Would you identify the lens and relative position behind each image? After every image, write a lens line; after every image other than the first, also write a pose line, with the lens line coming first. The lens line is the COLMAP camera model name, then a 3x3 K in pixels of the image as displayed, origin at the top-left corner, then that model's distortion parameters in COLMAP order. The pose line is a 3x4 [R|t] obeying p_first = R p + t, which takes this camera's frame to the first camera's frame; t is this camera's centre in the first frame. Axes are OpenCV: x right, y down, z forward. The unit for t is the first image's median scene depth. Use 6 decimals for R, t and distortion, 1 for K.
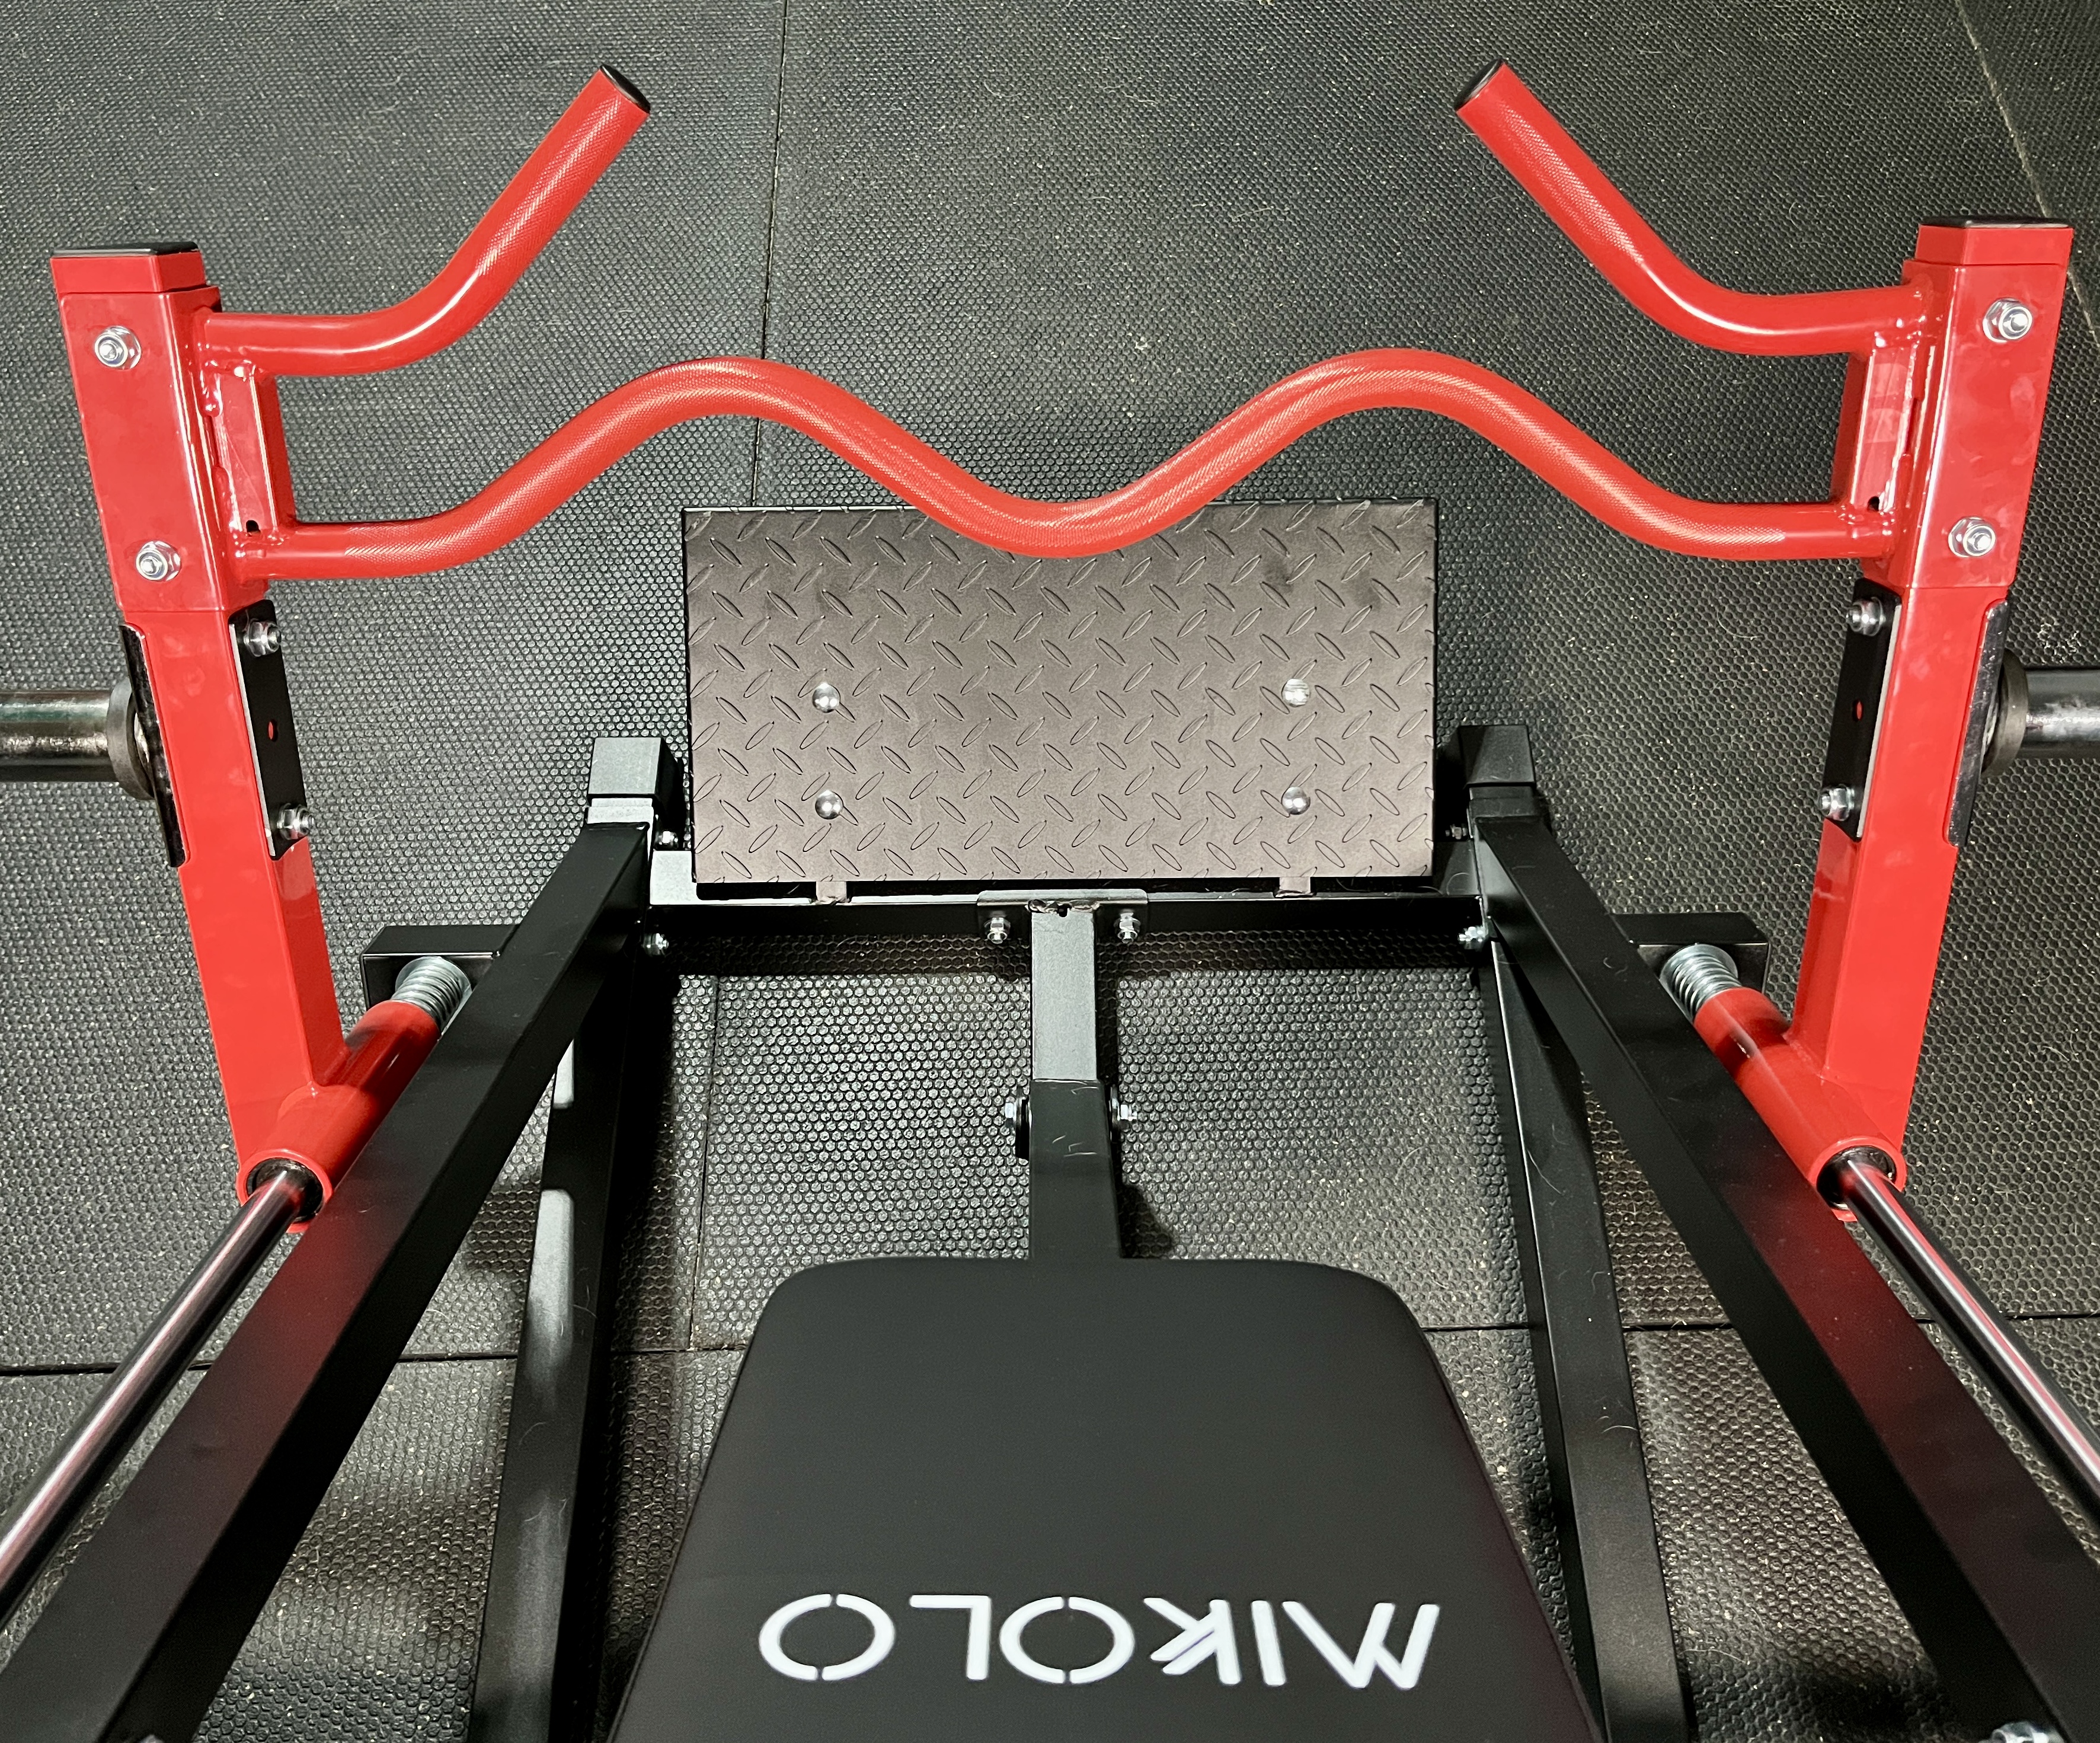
lens RADIAL K [[1769.0, 0, 1050.0], [0, 1769.0, 871.5], [0, 0, 1]] dist [0.010331, 0.008520]
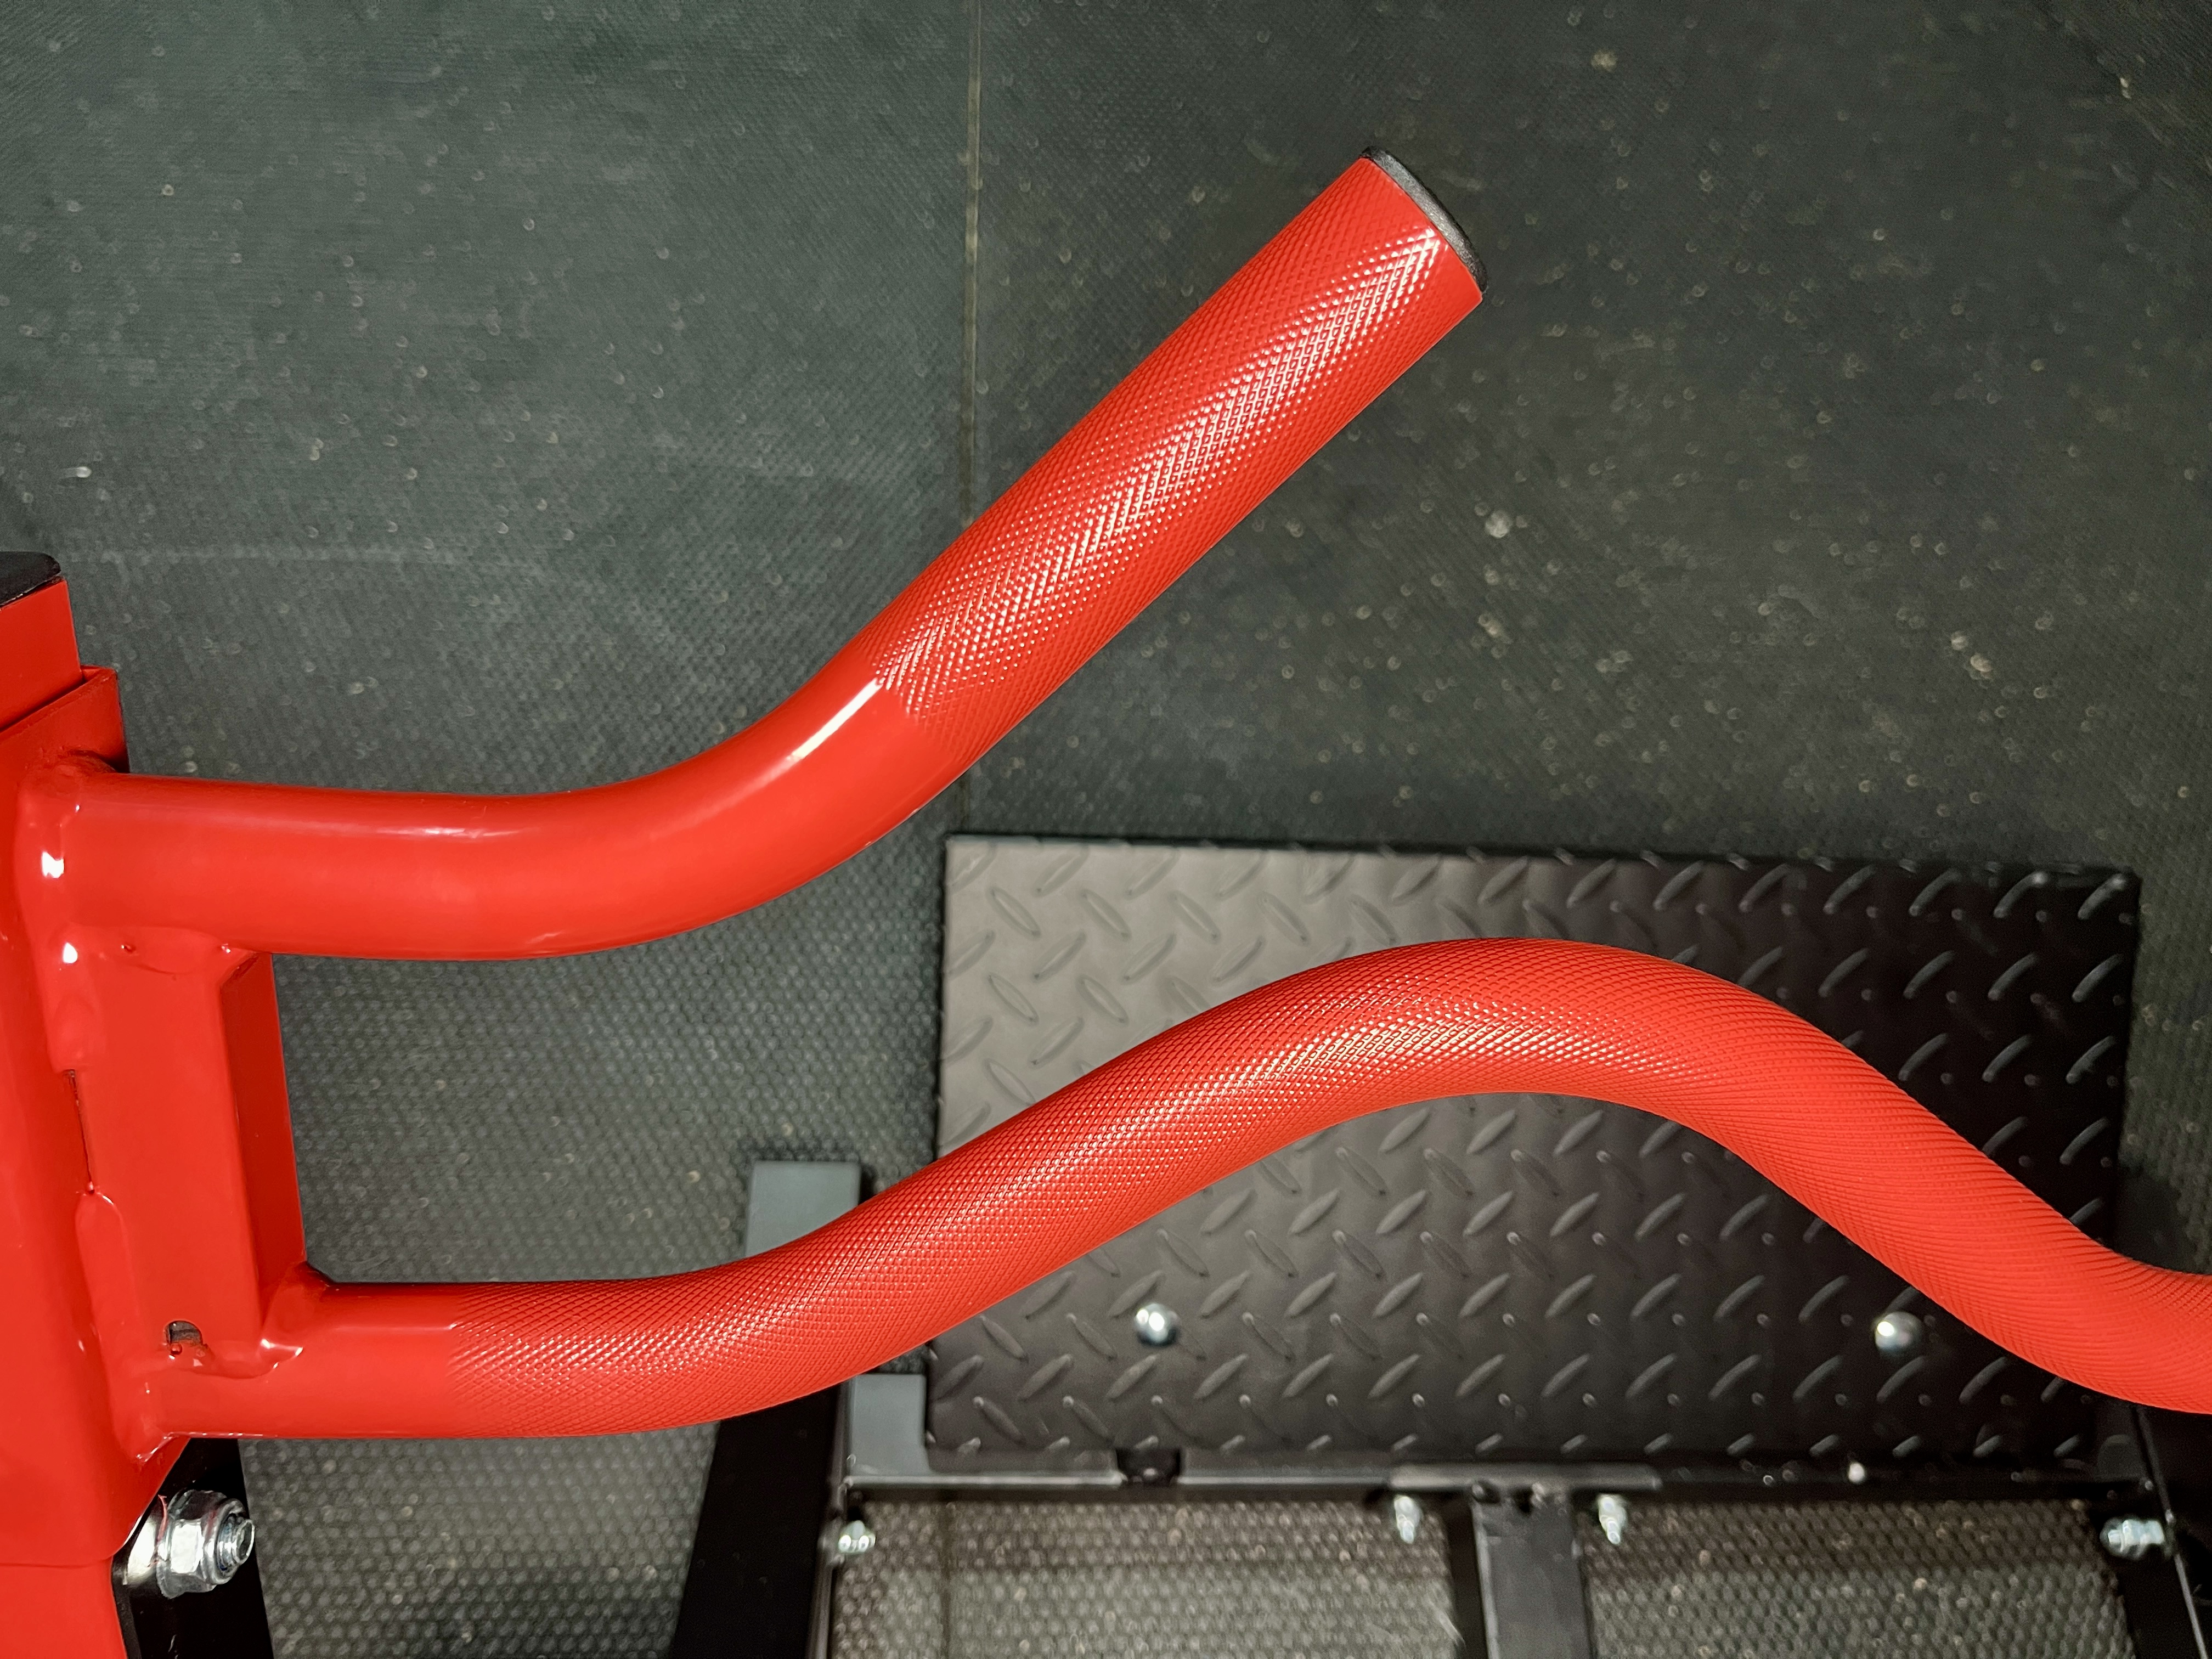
lens RADIAL K [[1641.0, 0, 1106.0], [0, 1641.0, 829.5], [0, 0, 1]] dist [-0.006931, -0.008849]
pose [[0.994880, 0.042552, 0.091667, -0.179128], [-0.042088, 0.999089, -0.006987, -0.180063], [-0.091881, 0.003093, 0.995765, 0.391156]]
